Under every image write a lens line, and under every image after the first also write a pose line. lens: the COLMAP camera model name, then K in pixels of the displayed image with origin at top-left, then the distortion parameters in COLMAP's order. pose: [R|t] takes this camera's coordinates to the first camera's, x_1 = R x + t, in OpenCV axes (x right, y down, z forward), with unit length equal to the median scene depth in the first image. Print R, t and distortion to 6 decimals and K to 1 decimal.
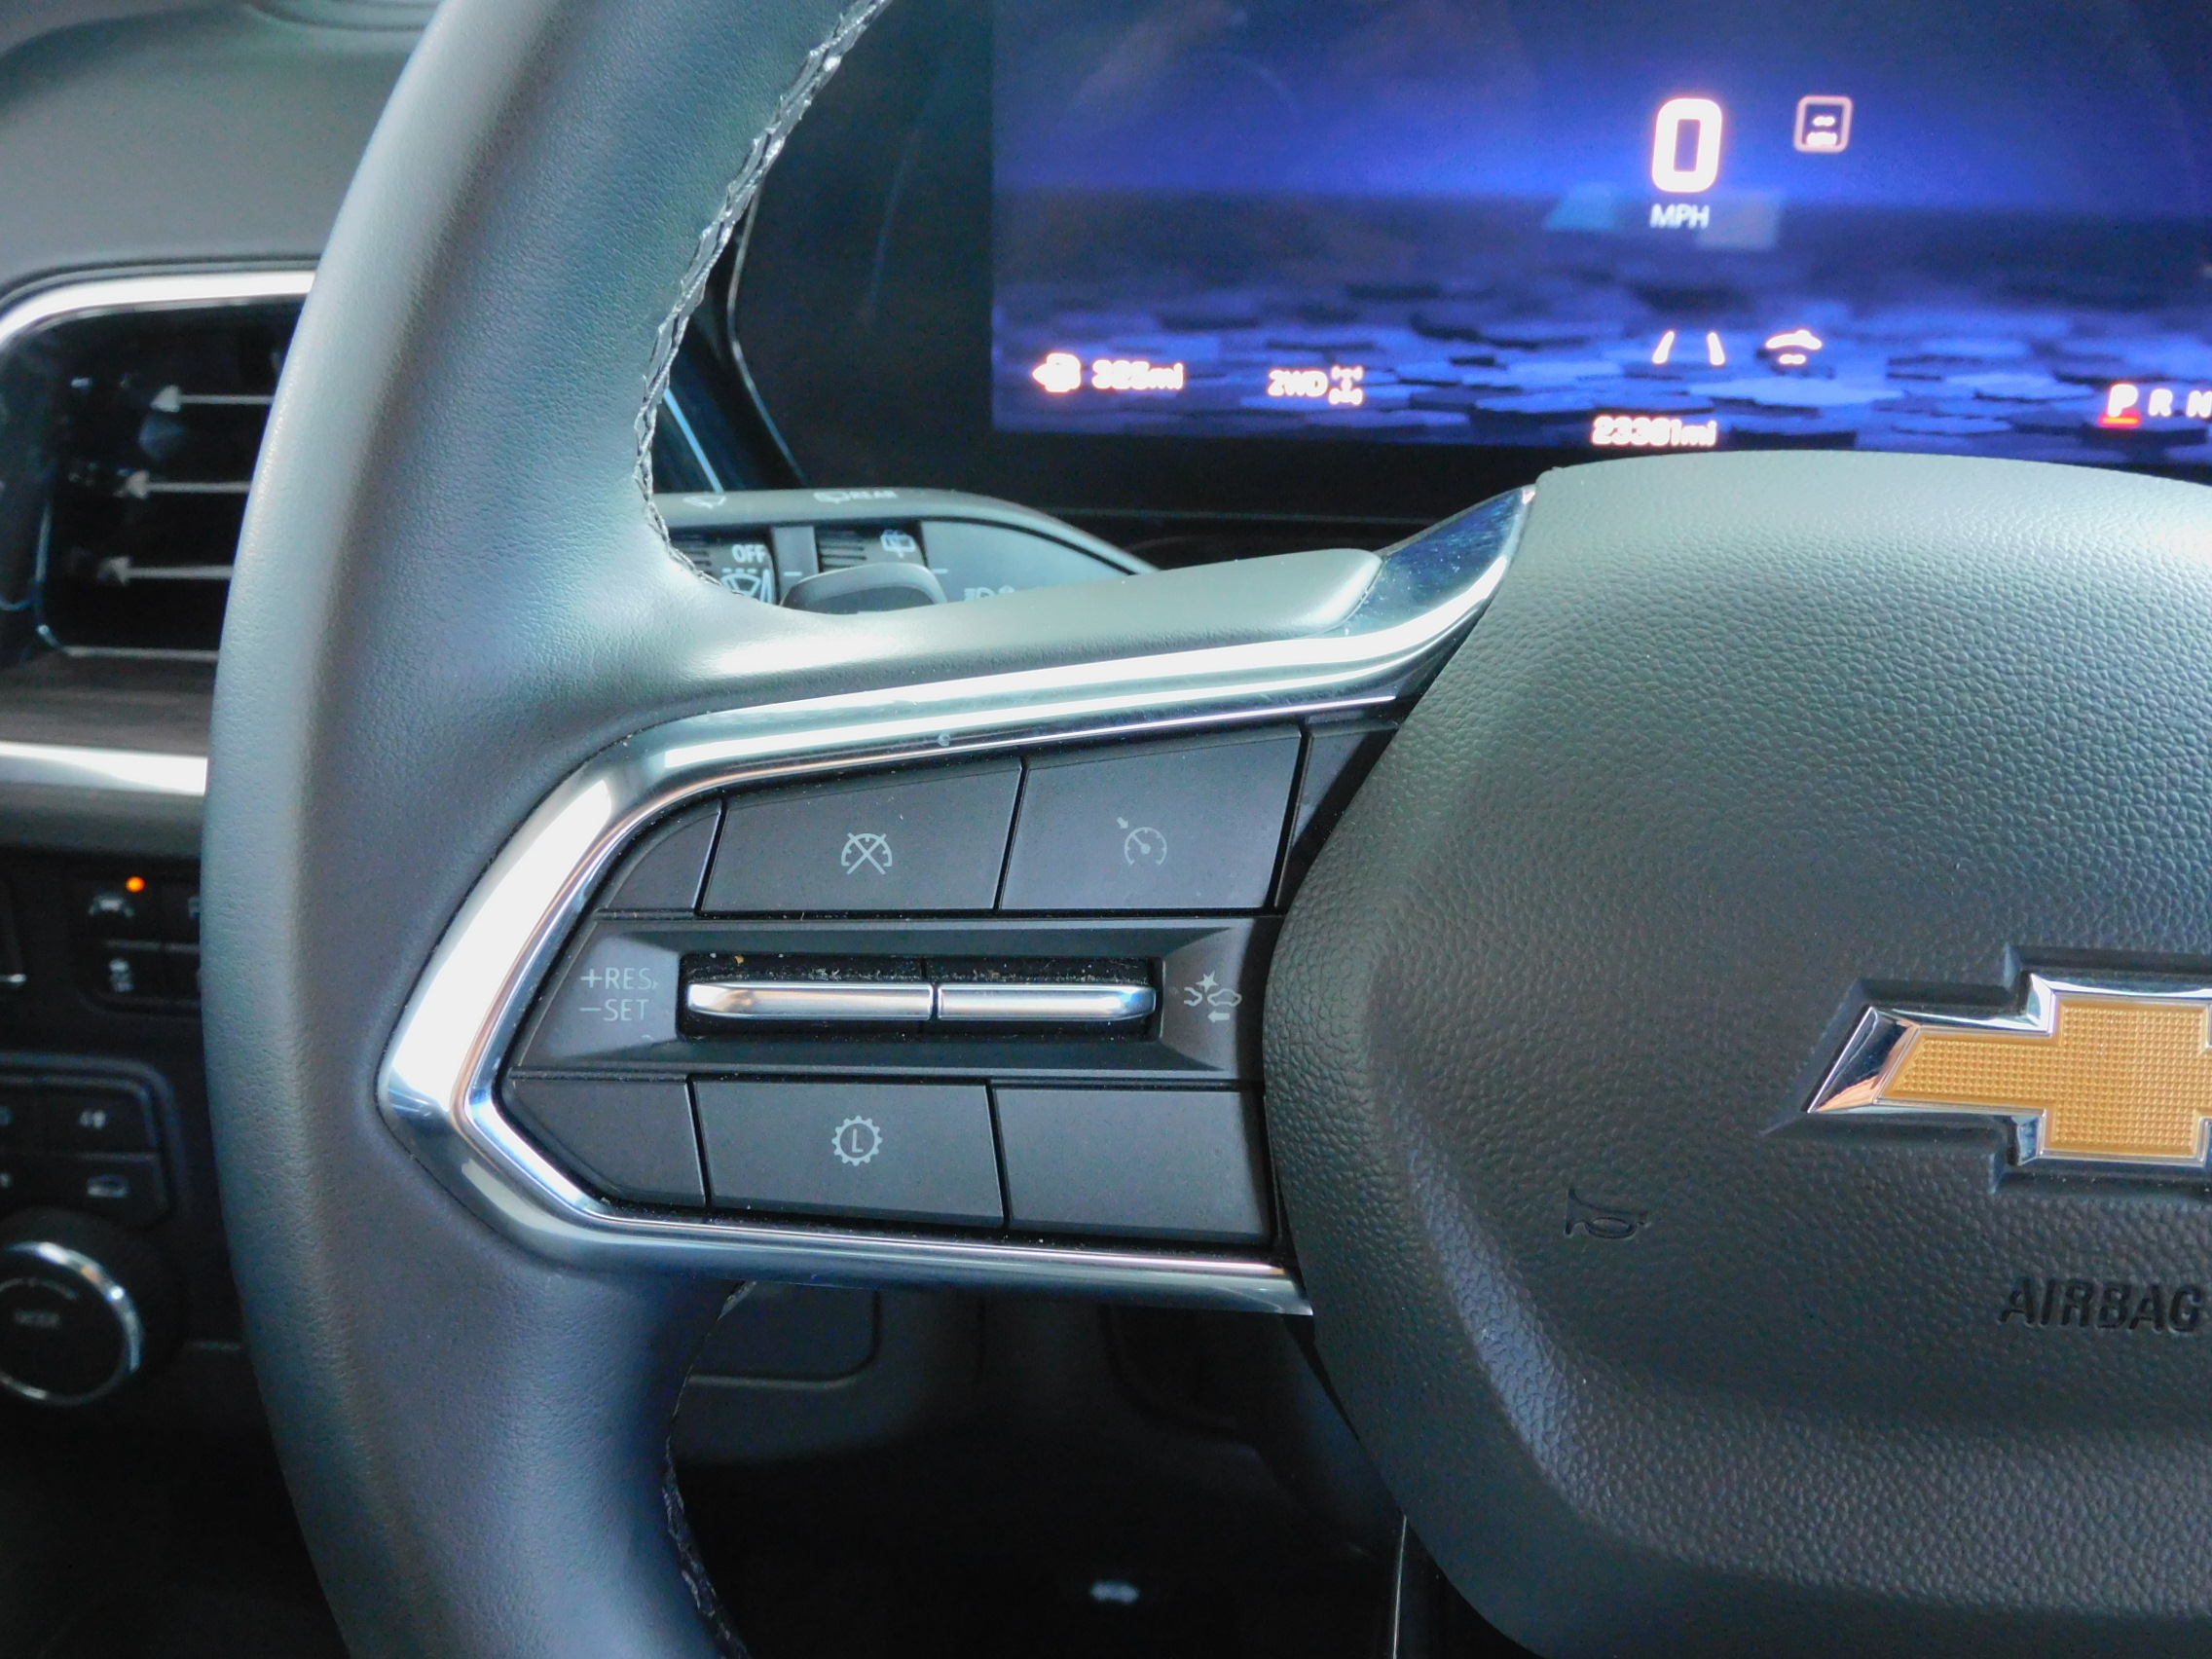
lens RADIAL K [[2137.0, 0, 1106.0], [0, 2137.0, 829.5], [0, 0, 1]] dist [-0.005446, -0.027839]
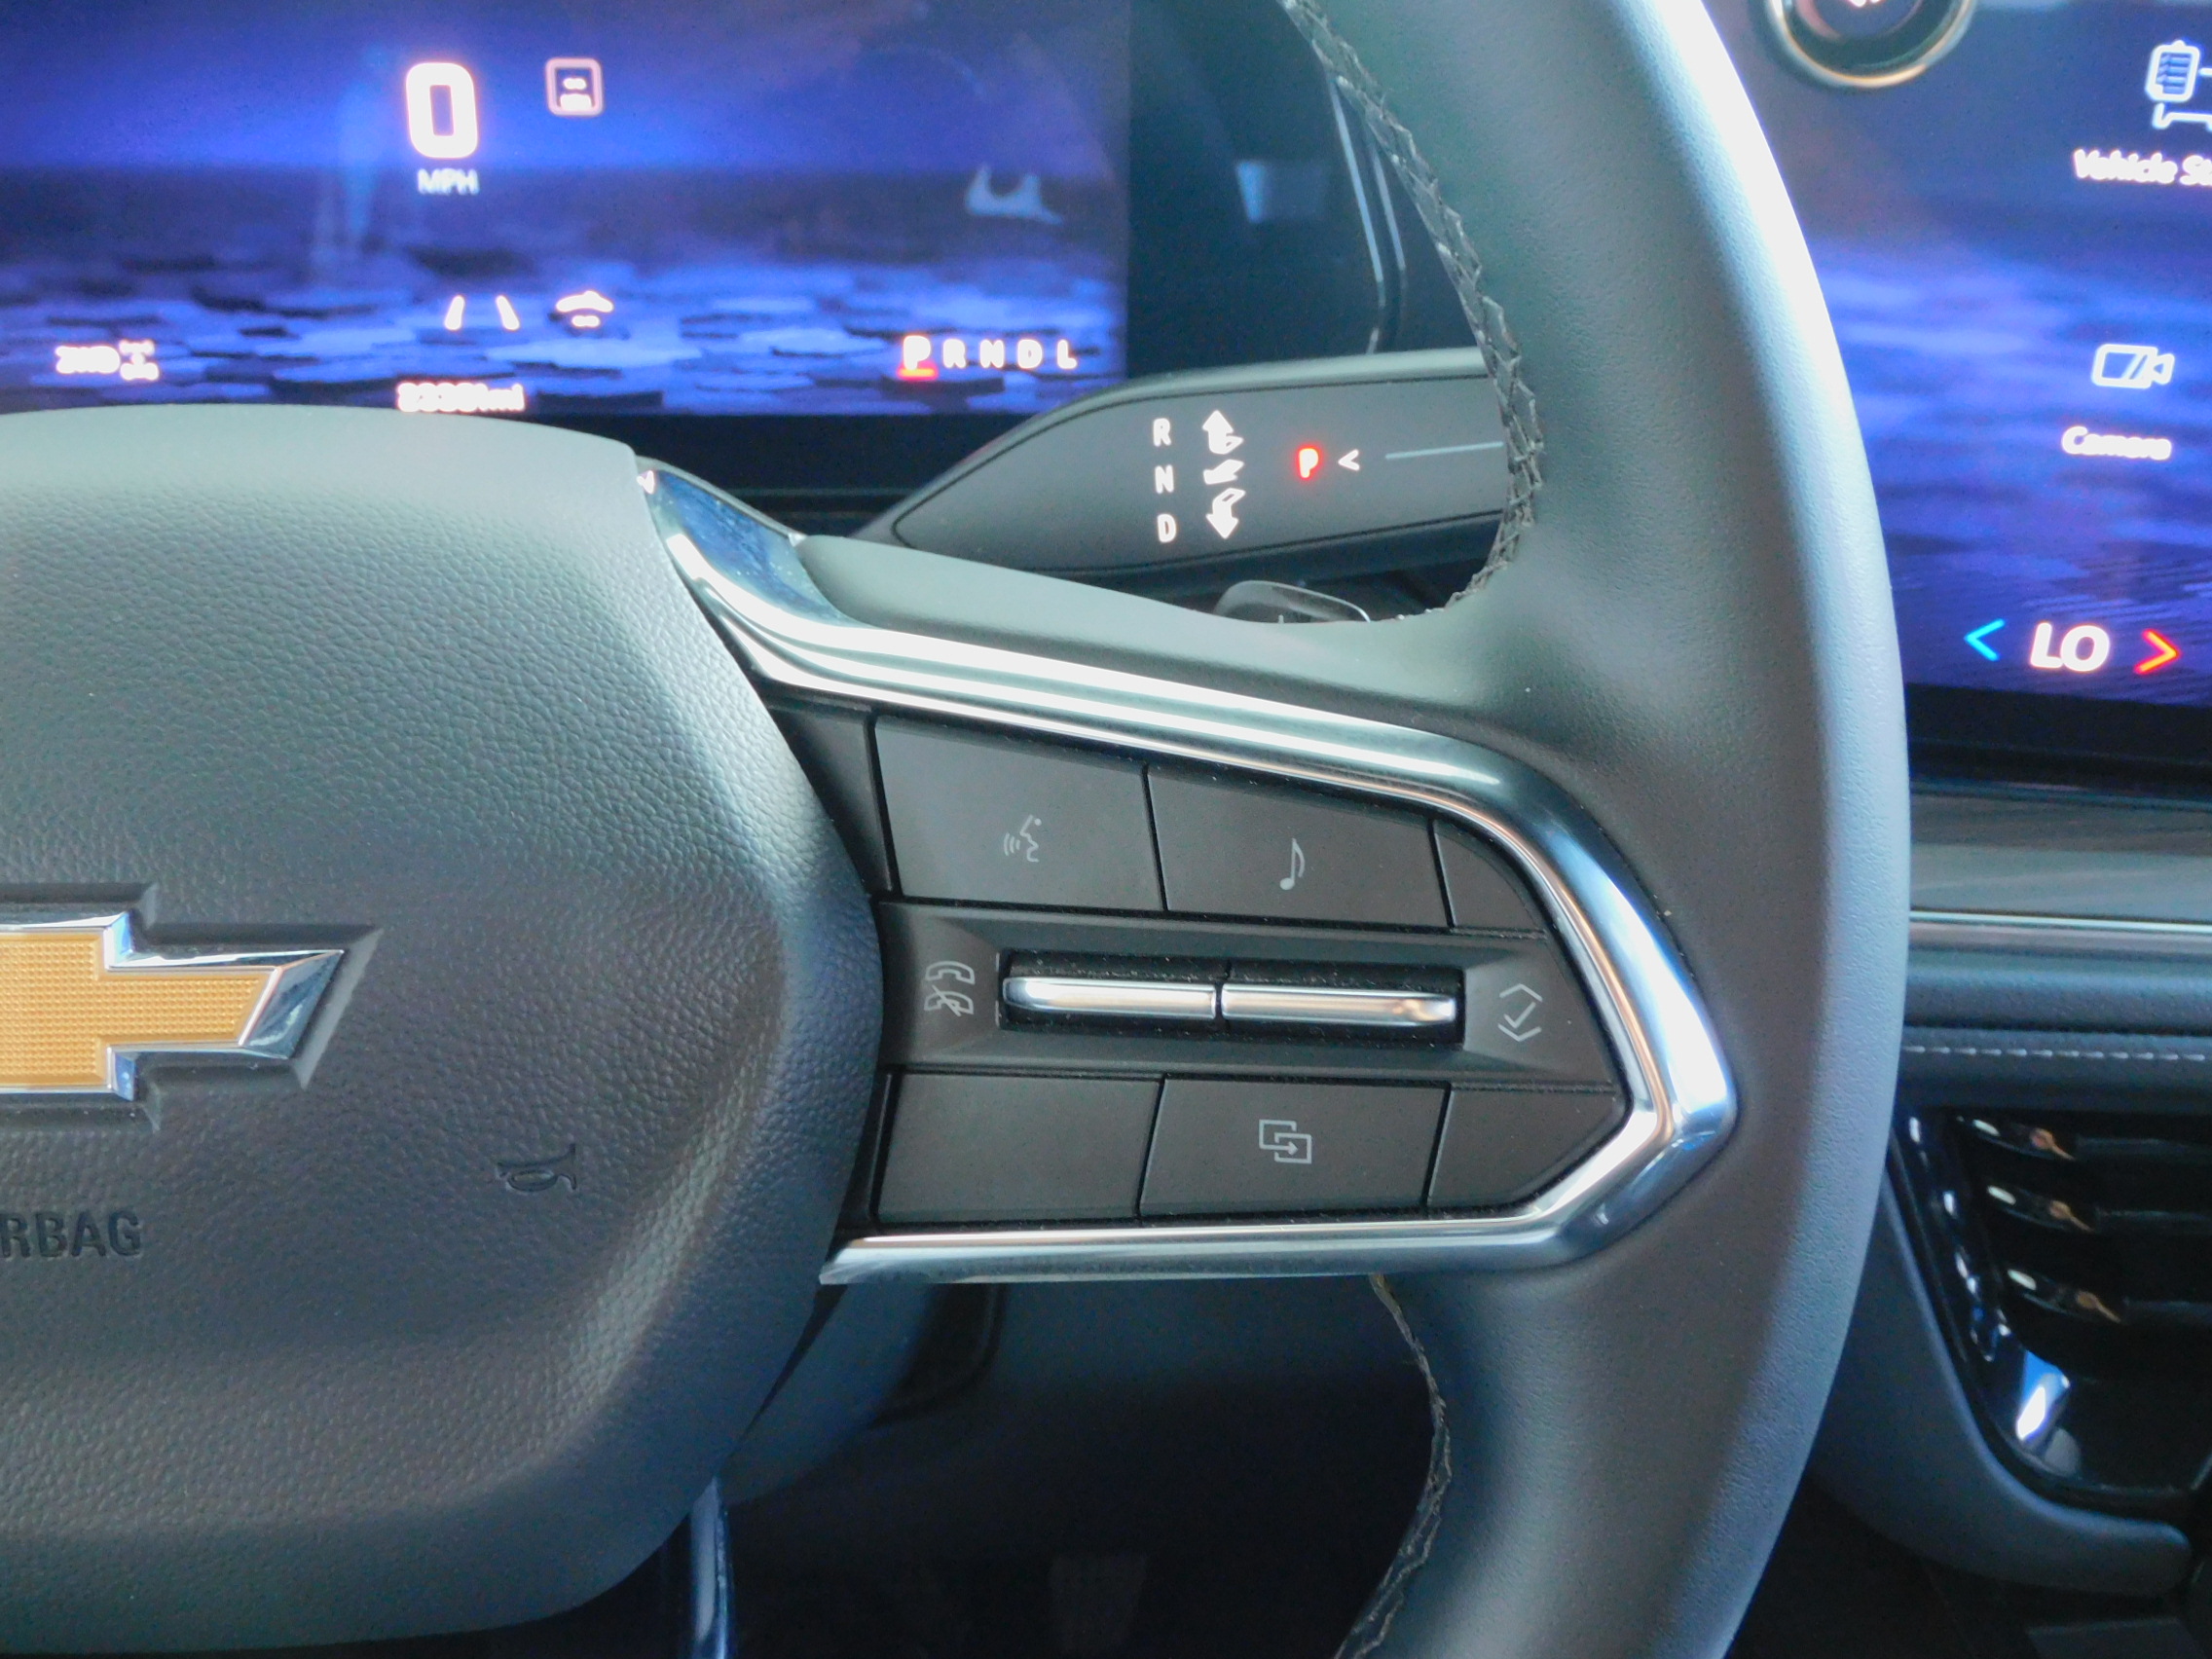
lens RADIAL K [[2137.0, 0, 1106.0], [0, 2137.0, 829.5], [0, 0, 1]] dist [-0.005446, -0.027839]
pose [[0.991324, -0.052014, 0.120713, 0.430819], [0.051585, 0.998646, 0.006684, 0.025513], [-0.120897, -0.000400, 0.992665, -0.031534]]
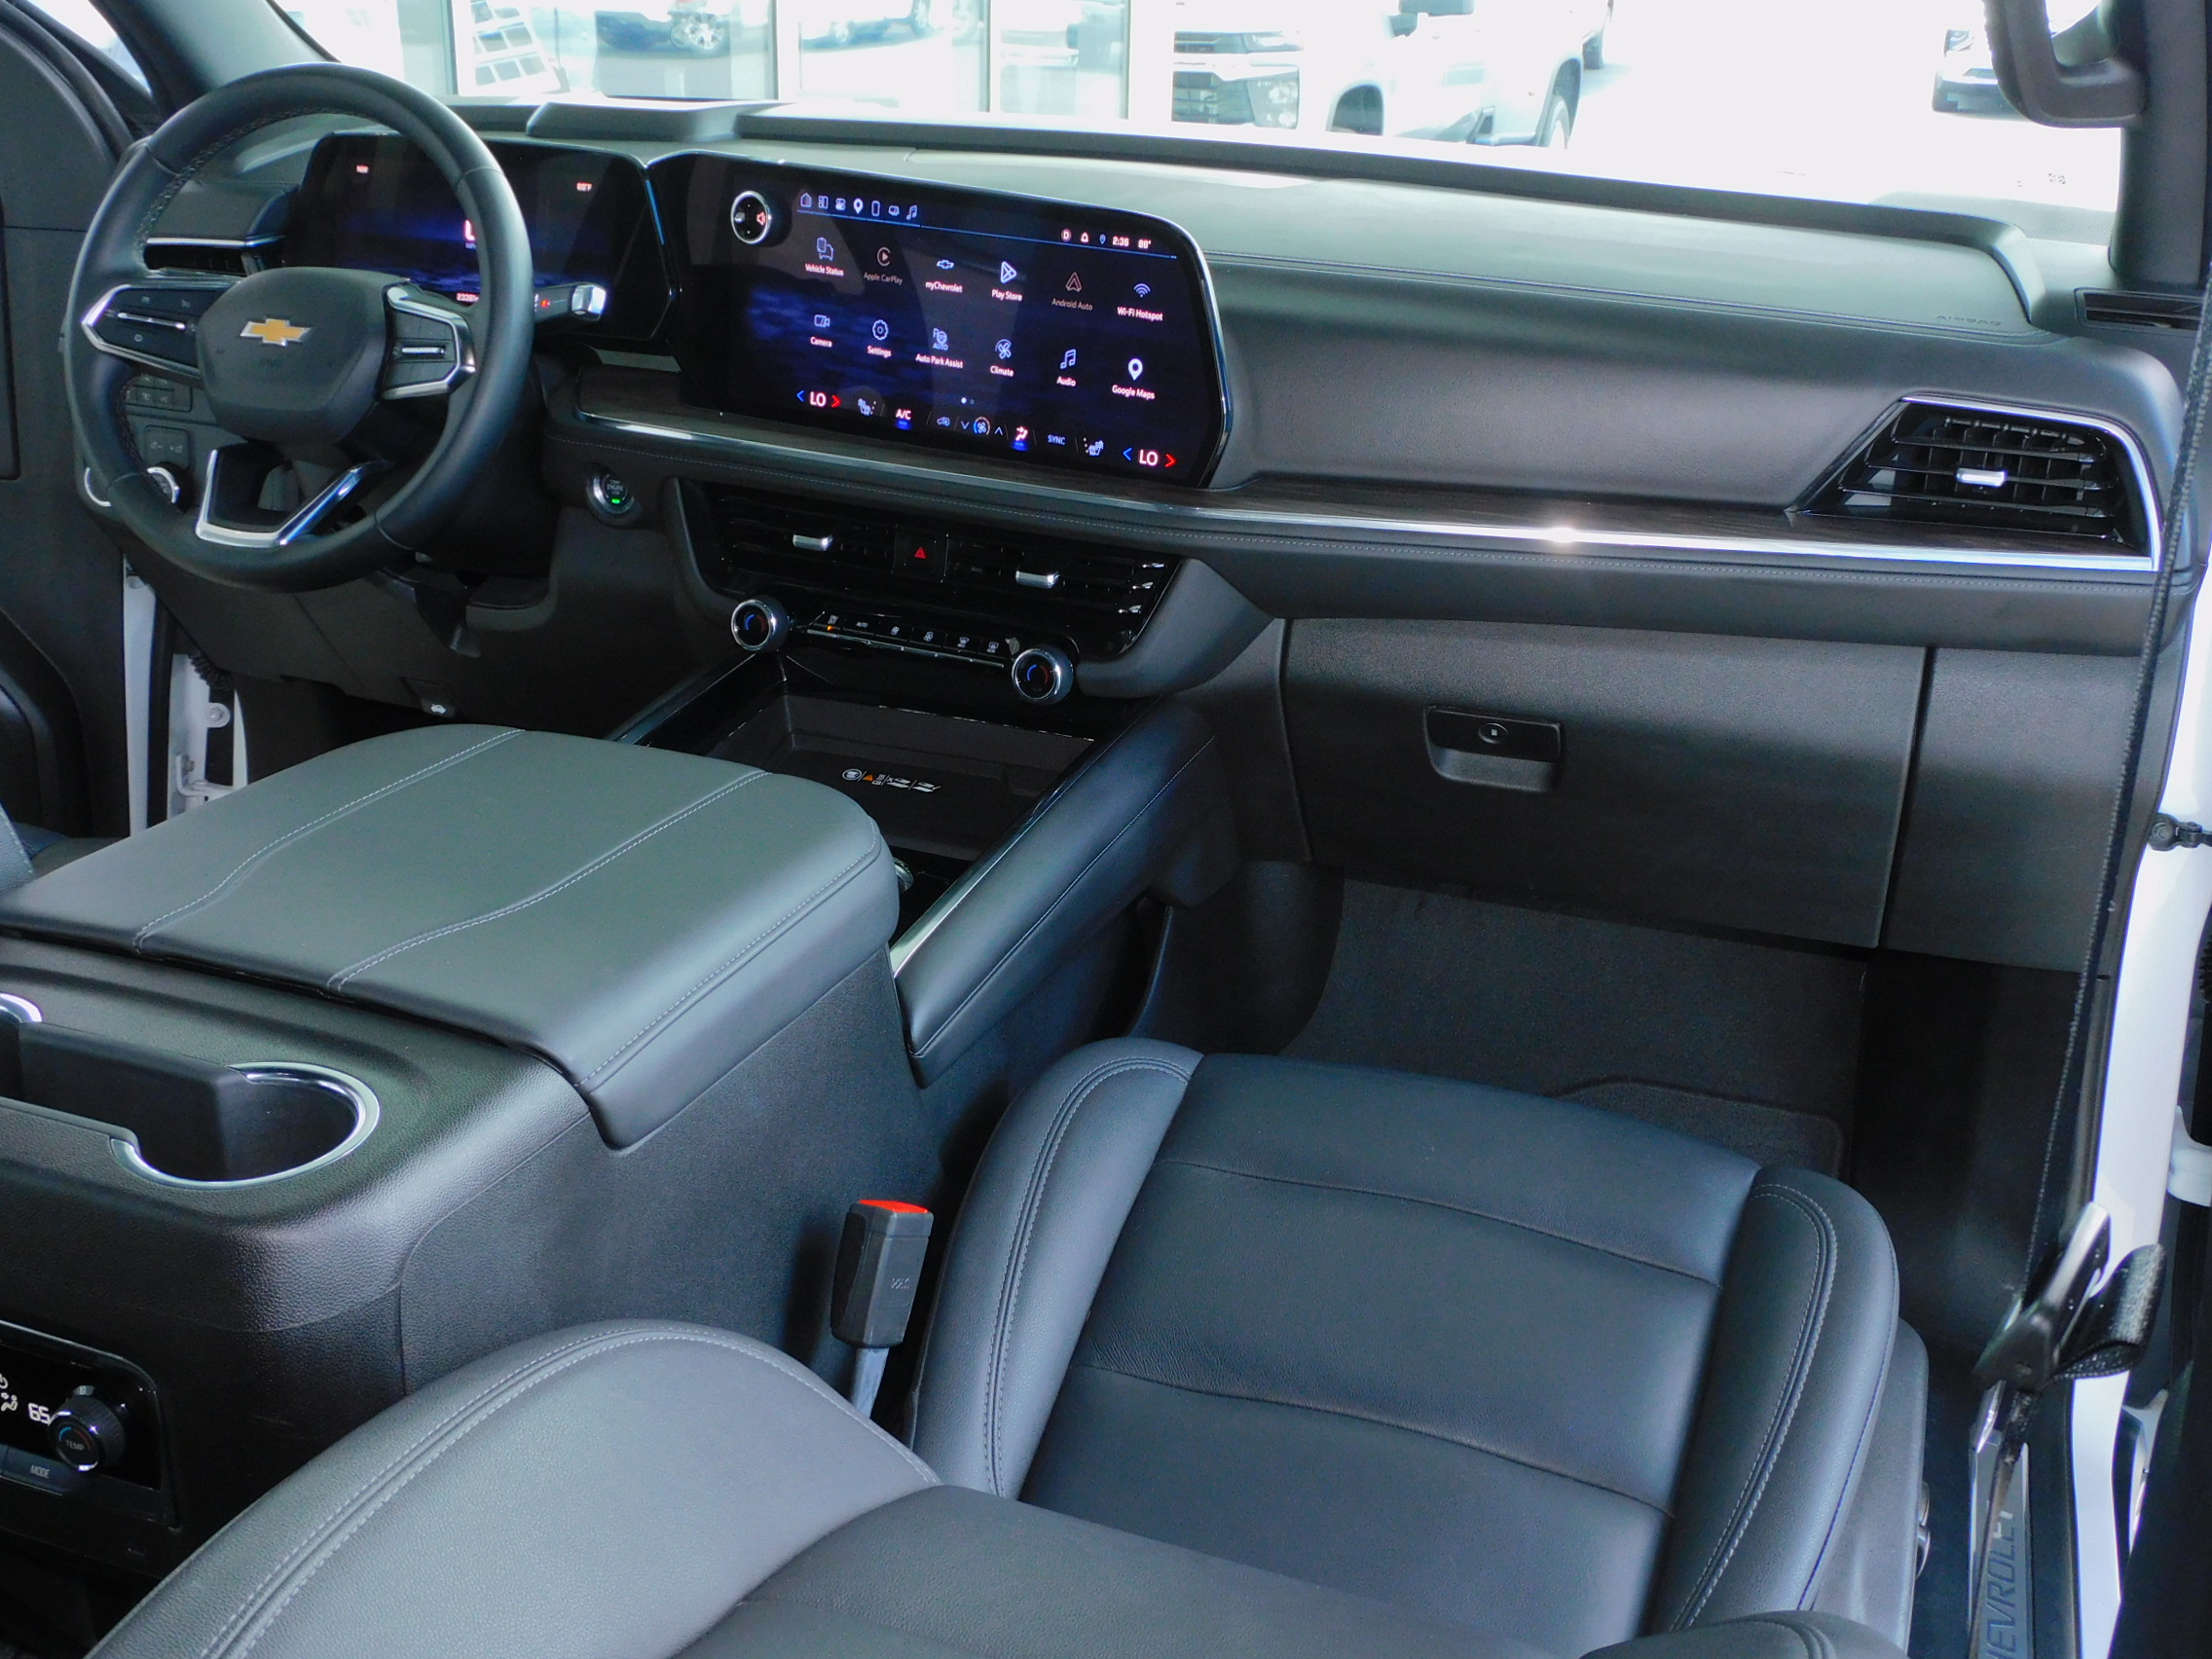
lens RADIAL K [[2256.2, 0, 1106.0], [0, 2256.2, 829.5], [0, 0, 1]] dist [-0.009665, -0.010585]
pose [[0.953792, 0.129525, -0.271116, 2.754890], [-0.157893, 0.983749, -0.085488, 1.004930], [0.255637, 0.124345, 0.958743, -2.735216]]
